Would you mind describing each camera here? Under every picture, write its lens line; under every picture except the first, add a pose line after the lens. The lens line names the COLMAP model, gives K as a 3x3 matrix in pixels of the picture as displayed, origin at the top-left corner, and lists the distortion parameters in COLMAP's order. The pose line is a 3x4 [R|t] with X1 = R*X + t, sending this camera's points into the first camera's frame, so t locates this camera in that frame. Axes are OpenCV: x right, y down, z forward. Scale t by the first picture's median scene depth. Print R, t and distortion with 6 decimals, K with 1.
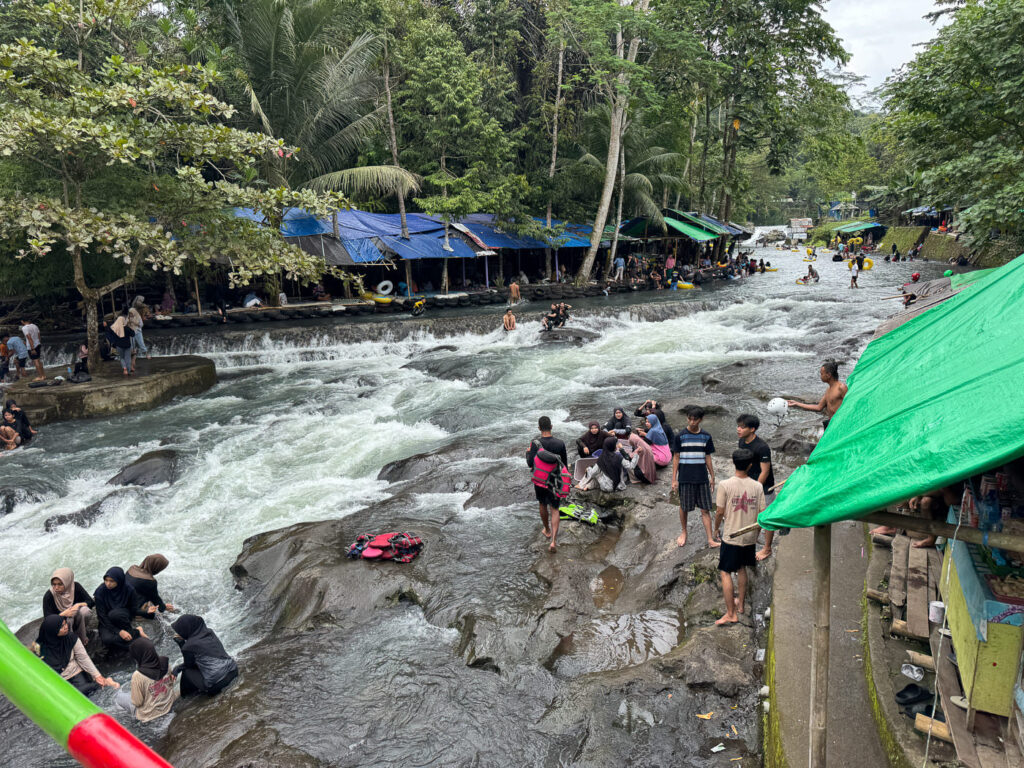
lens RADIAL K [[735.1, 0, 513.5], [0, 735.1, 383.3], [0, 0, 1]] dist [0.053287, -0.054261]
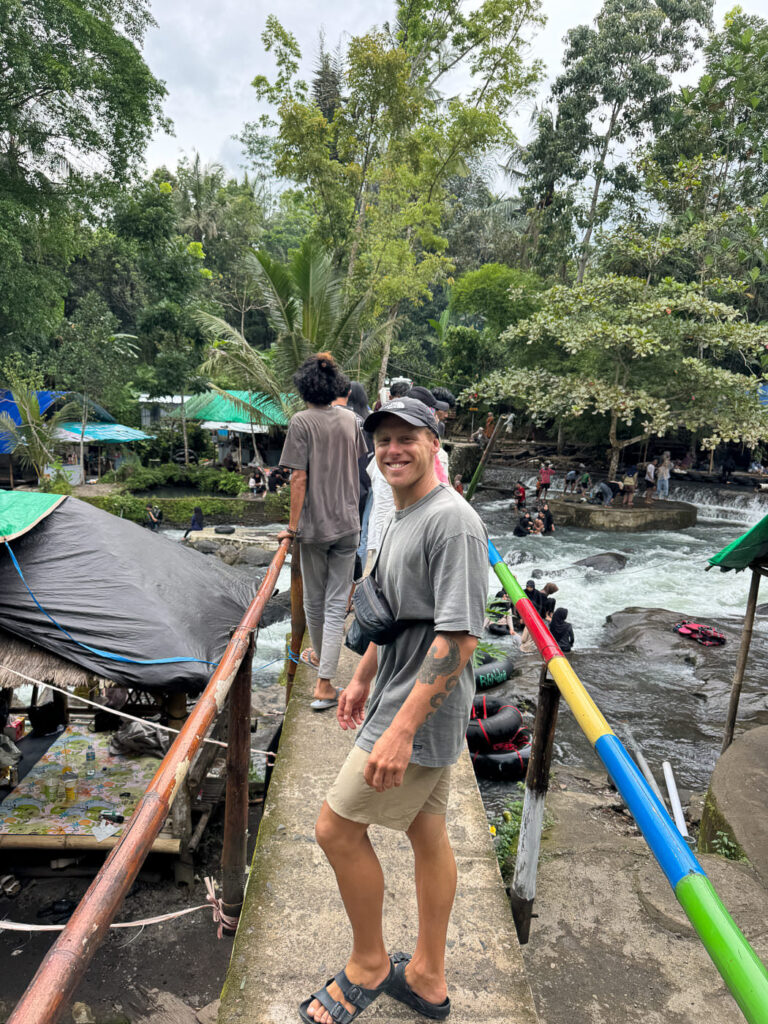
lens RADIAL K [[735.1, 0, 383.1], [0, 735.1, 512.5], [0, 0, 1]] dist [0.053287, -0.054261]
pose [[0.611901, 0.174401, -0.771467, 0.295477], [-0.211644, 0.975922, 0.052752, 0.027495], [0.762092, 0.130998, 0.634078, -0.230632]]
